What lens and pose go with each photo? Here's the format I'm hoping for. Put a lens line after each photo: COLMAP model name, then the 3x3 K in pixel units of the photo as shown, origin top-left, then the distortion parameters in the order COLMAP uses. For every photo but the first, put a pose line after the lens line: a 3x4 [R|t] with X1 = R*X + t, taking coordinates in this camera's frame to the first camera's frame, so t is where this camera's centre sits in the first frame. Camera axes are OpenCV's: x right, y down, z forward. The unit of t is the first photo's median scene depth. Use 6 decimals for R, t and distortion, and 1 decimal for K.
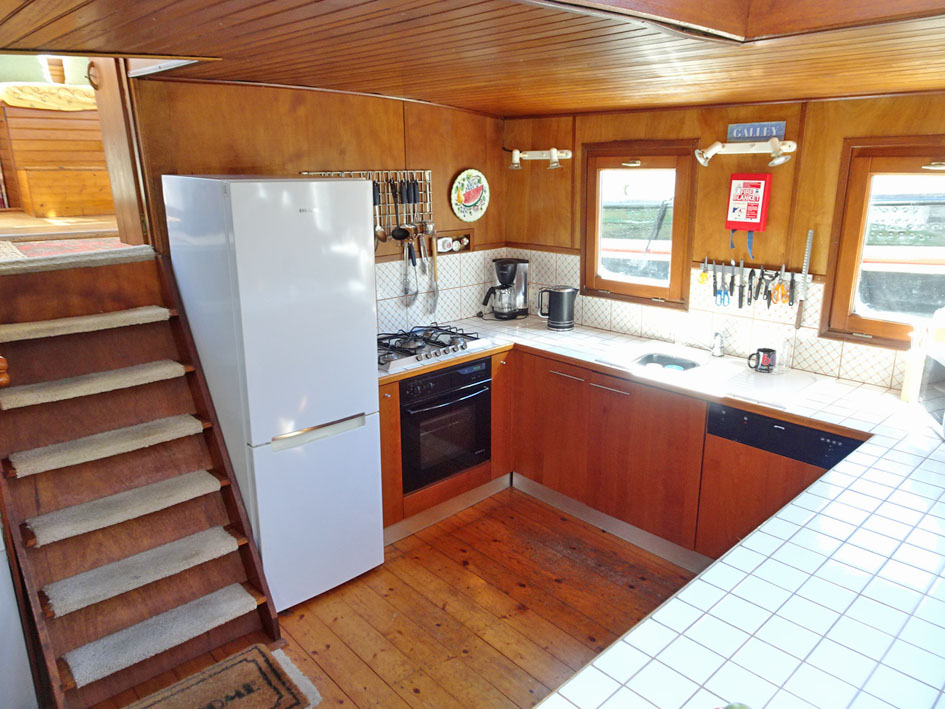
lens RADIAL K [[672.0, 0, 472.5], [0, 672.0, 354.5], [0, 0, 1]] dist [0.004905, 0.001701]
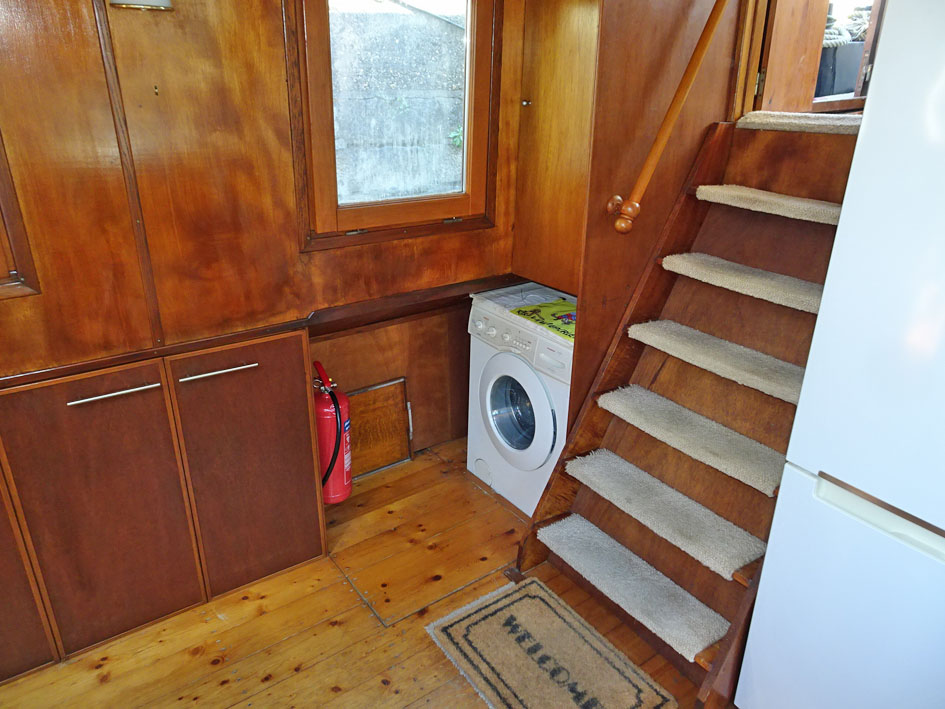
lens RADIAL K [[672.0, 0, 472.5], [0, 672.0, 354.5], [0, 0, 1]] dist [0.004905, 0.001701]
pose [[-0.115642, 0.385811, -0.915301, 0.145179], [-0.278677, 0.871872, 0.402714, -0.073339], [0.953397, 0.301644, 0.006692, 0.500604]]
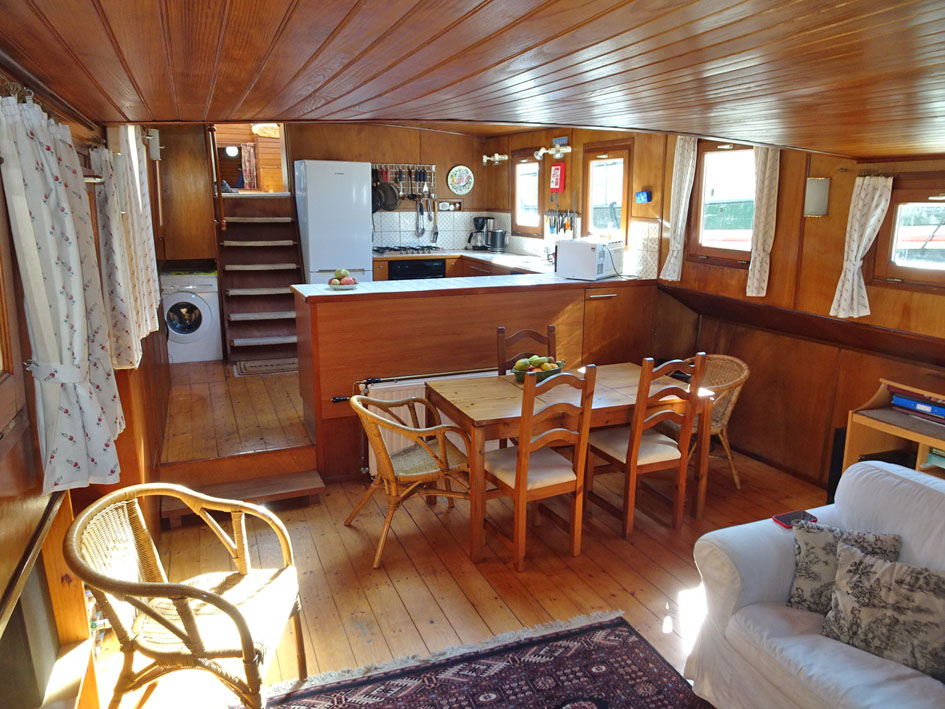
lens RADIAL K [[672.0, 0, 472.5], [0, 672.0, 354.5], [0, 0, 1]] dist [0.004905, 0.001701]
pose [[0.941532, 0.092980, -0.323839, 0.733421], [-0.106751, 0.993972, -0.024982, 0.306730], [0.319564, 0.058092, 0.945782, -0.766440]]
